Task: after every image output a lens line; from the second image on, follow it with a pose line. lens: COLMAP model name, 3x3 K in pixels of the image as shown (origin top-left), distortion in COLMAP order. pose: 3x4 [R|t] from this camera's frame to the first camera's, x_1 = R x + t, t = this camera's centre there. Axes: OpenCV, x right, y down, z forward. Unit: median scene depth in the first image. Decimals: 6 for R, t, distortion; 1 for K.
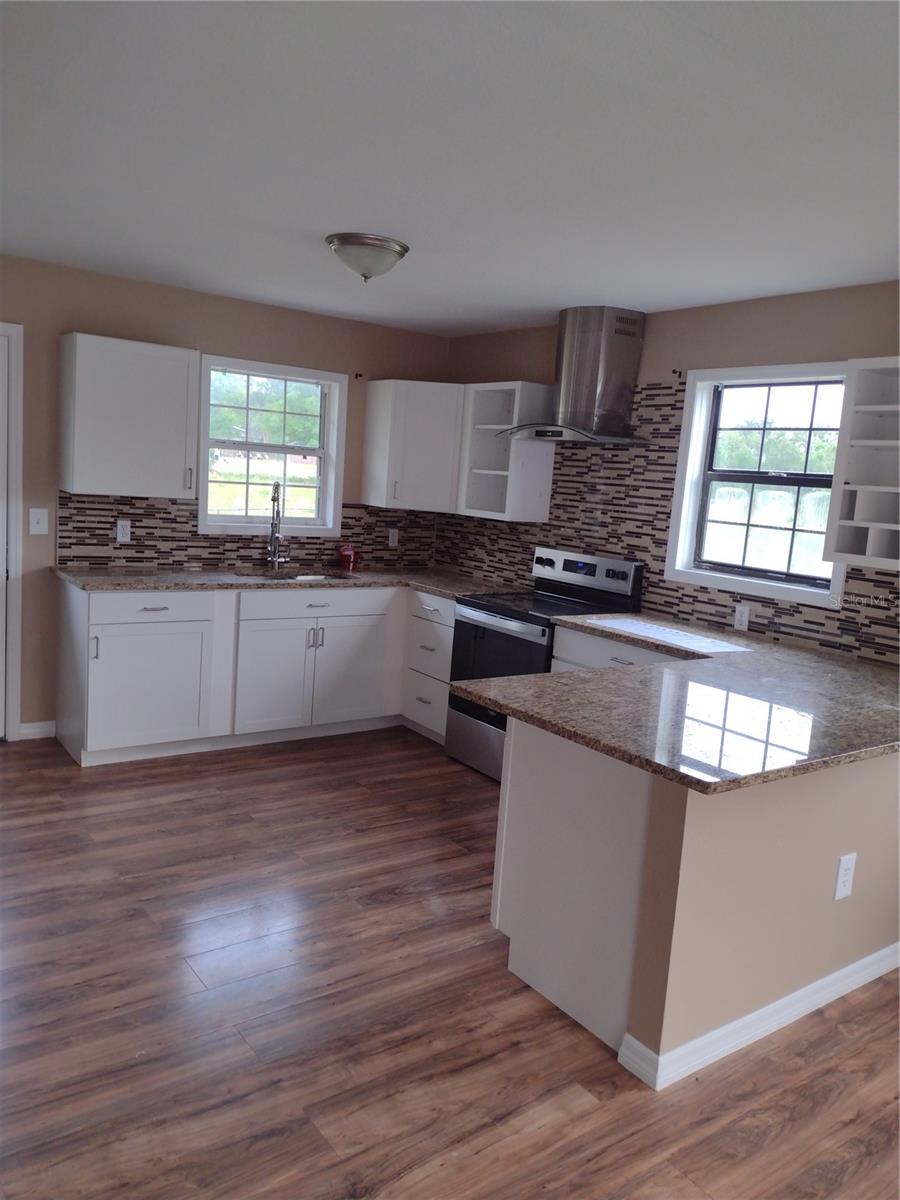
lens RADIAL K [[885.2, 0, 453.6], [0, 885.2, 603.6], [0, 0, 1]] dist [0.046310, -0.049420]
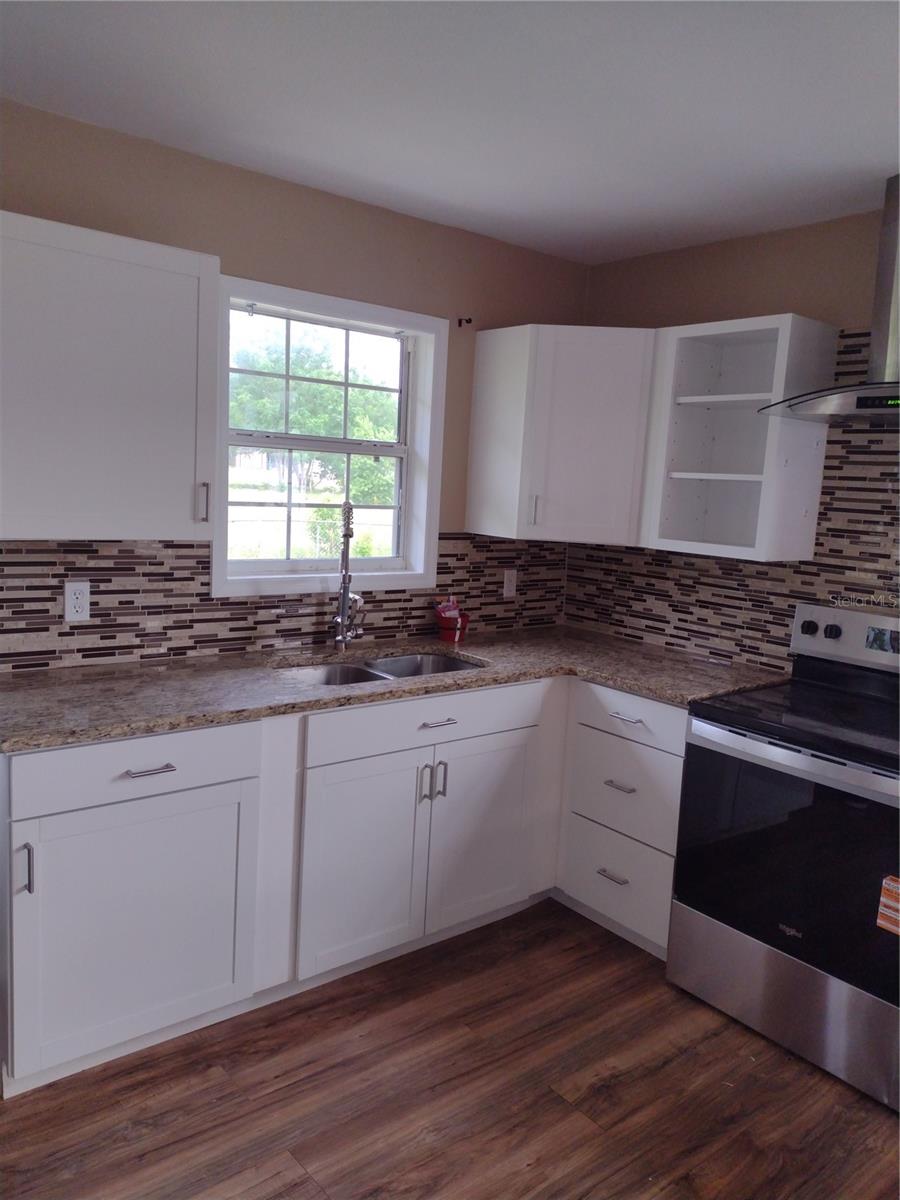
lens RADIAL K [[885.2, 0, 444.4], [0, 885.2, 595.6], [0, 0, 1]] dist [0.046310, -0.049420]
pose [[0.998586, -0.026511, 0.046077, -0.175044], [0.027018, 0.999581, -0.010419, -0.073555], [-0.045782, 0.011649, 0.998884, 0.454942]]
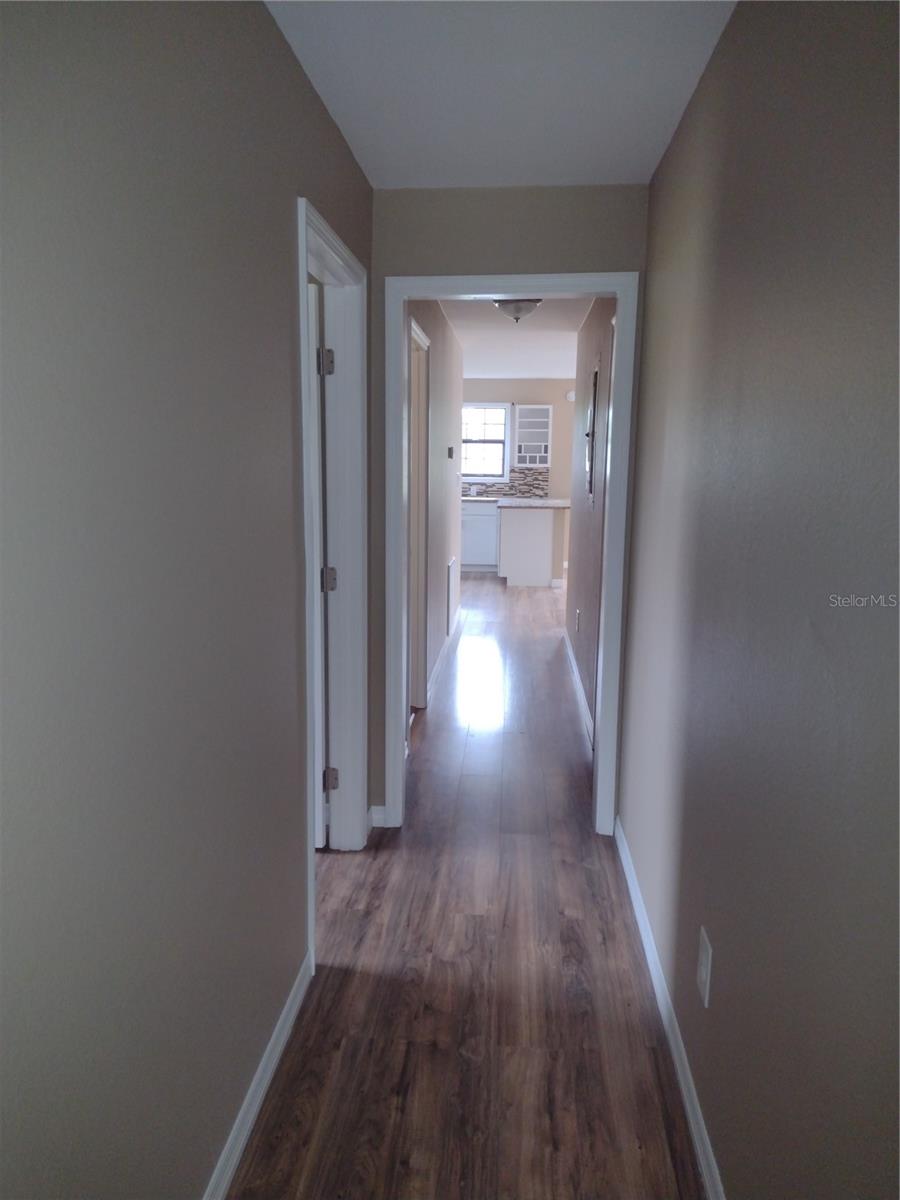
lens RADIAL K [[885.2, 0, 447.9], [0, 885.2, 608.9], [0, 0, 1]] dist [0.046310, -0.049420]
pose [[0.647356, -0.196911, 0.736312, -1.621841], [0.144769, 0.980232, 0.134863, -0.007446], [-0.748312, 0.019291, 0.663066, -0.697117]]
